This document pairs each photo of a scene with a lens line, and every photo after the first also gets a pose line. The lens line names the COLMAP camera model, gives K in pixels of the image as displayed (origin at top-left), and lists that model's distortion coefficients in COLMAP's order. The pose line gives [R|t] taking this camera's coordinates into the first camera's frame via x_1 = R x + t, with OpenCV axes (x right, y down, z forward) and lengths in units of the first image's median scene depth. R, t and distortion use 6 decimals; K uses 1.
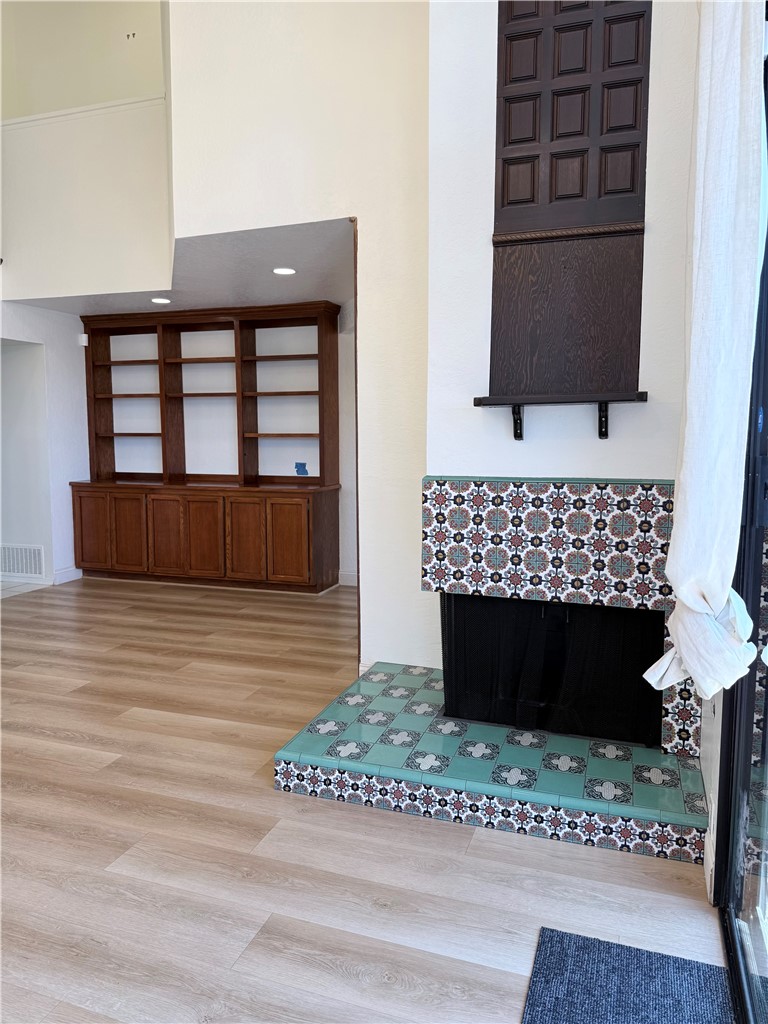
lens RADIAL K [[707.5, 0, 377.1], [0, 707.5, 512.4], [0, 0, 1]] dist [0.139546, -0.232630]
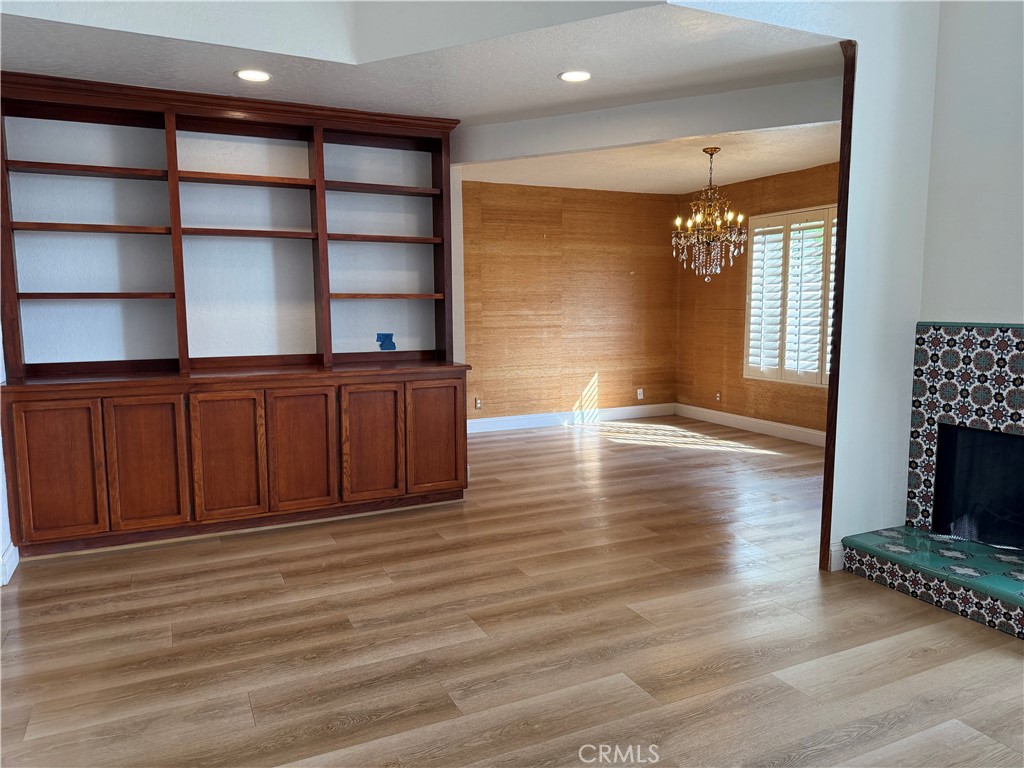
lens RADIAL K [[707.5, 0, 509.4], [0, 707.5, 398.3], [0, 0, 1]] dist [0.139546, -0.232630]
pose [[0.705732, -0.094439, 0.702156, -0.571069], [0.087759, 0.995096, 0.045632, -0.026149], [-0.703022, 0.029417, 0.710559, 0.399319]]
